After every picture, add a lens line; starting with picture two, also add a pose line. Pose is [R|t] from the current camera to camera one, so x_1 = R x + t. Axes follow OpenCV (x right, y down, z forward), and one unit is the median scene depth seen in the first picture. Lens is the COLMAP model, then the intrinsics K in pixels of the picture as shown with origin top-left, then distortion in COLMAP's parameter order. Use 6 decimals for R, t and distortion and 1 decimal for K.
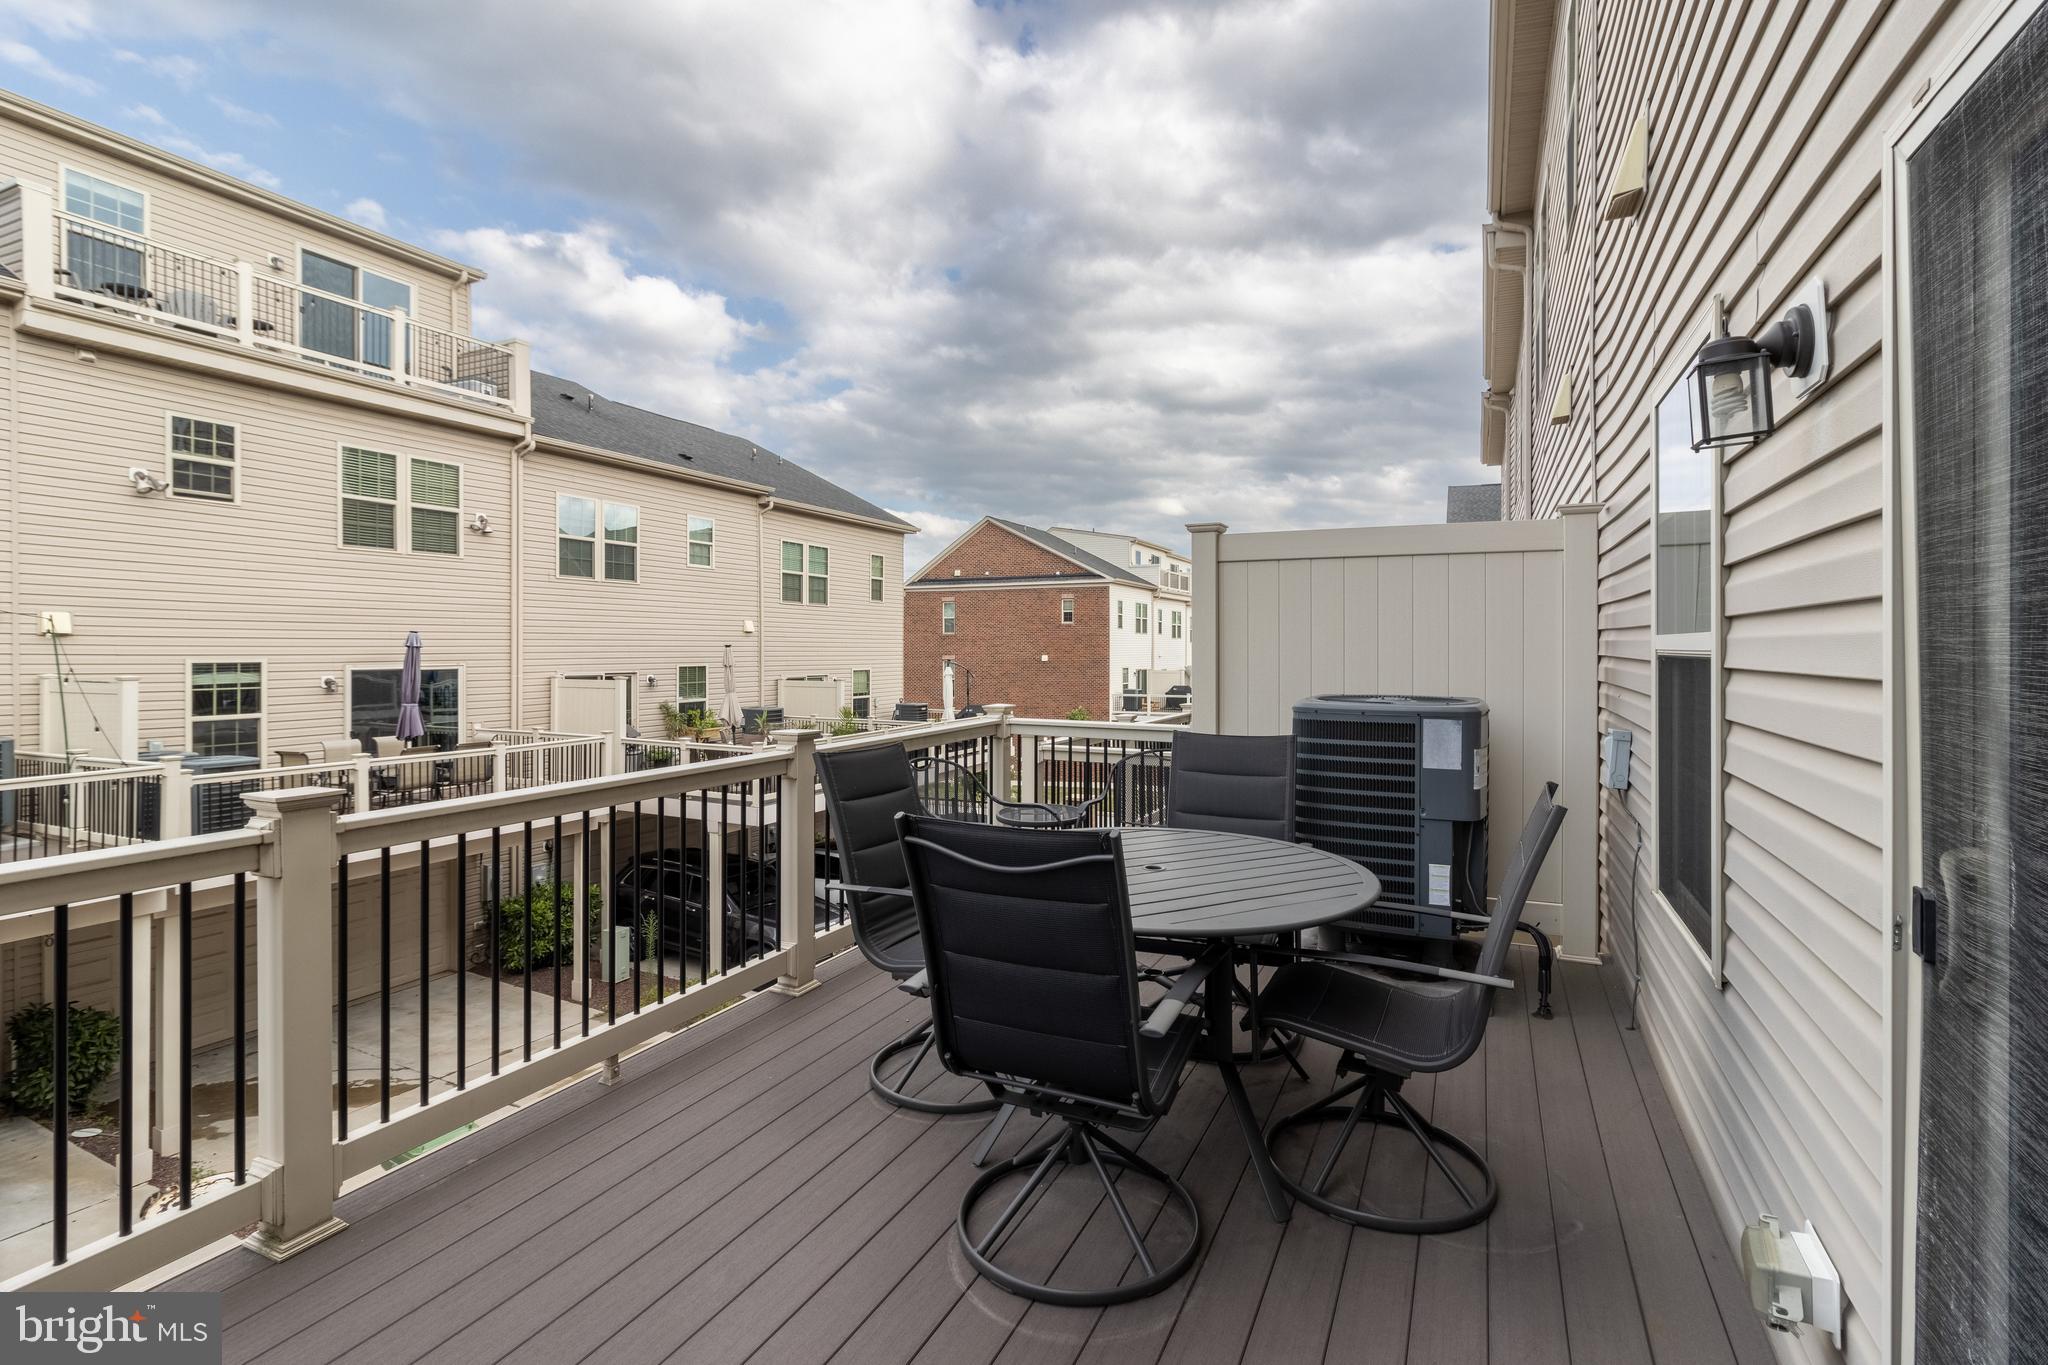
lens RADIAL K [[952.9, 0, 1030.2], [0, 952.9, 652.0], [0, 0, 1]] dist [-0.000474, 0.000286]
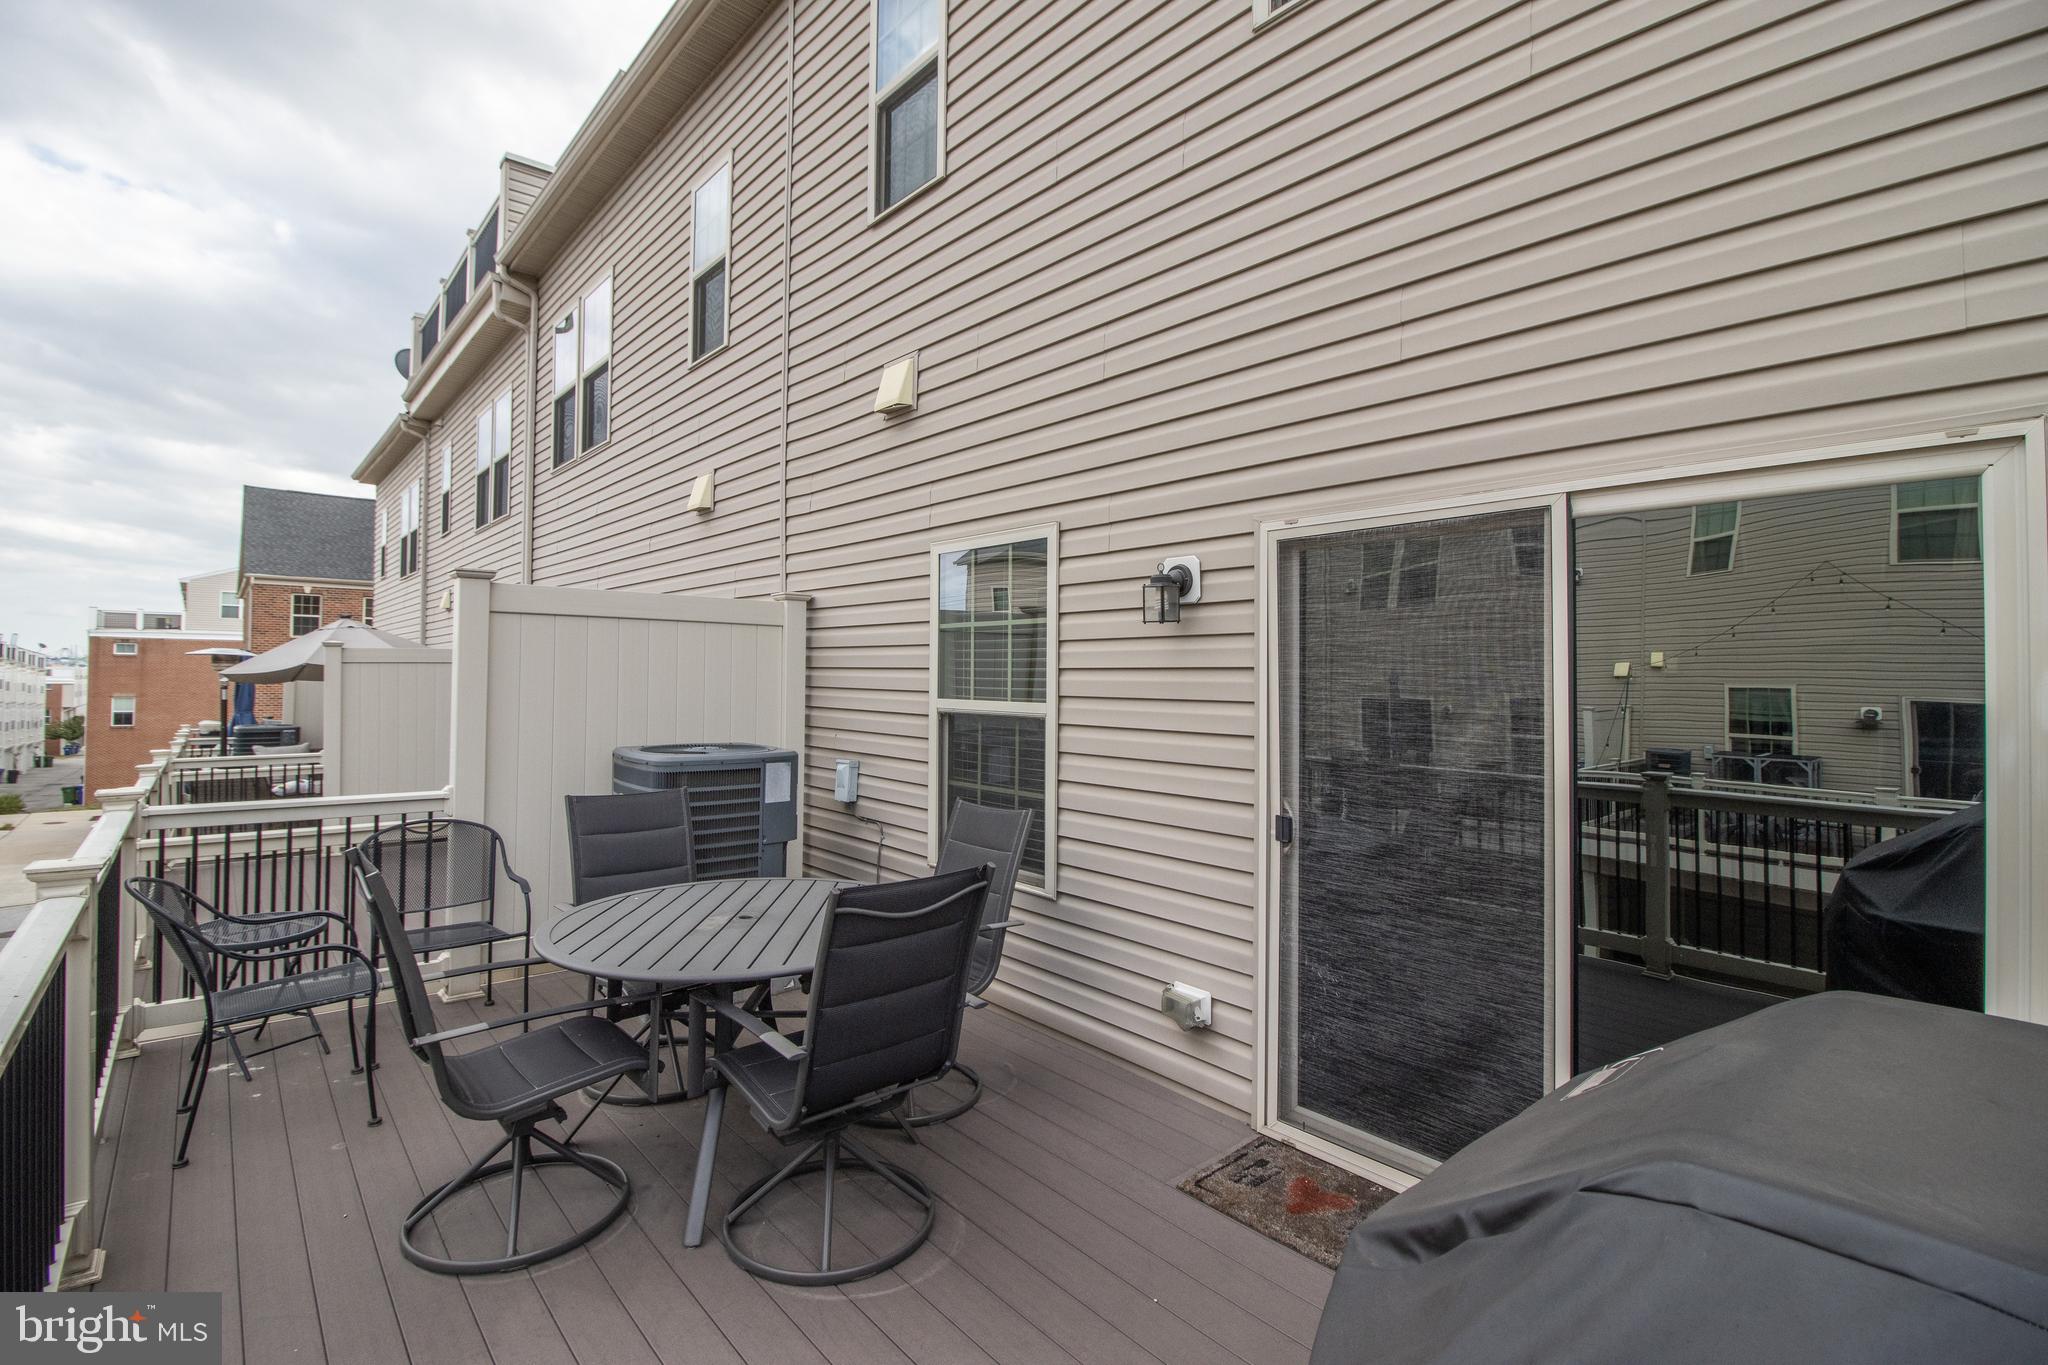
lens RADIAL K [[934.3, 0, 1024.0], [0, 934.3, 682.5], [0, 0, 1]] dist [-0.000433, 0.000045]
pose [[0.400880, 0.002169, 0.916128, -0.667439], [-0.007190, 0.999974, 0.000779, -0.045127], [-0.916102, -0.006899, 0.400885, 0.242739]]
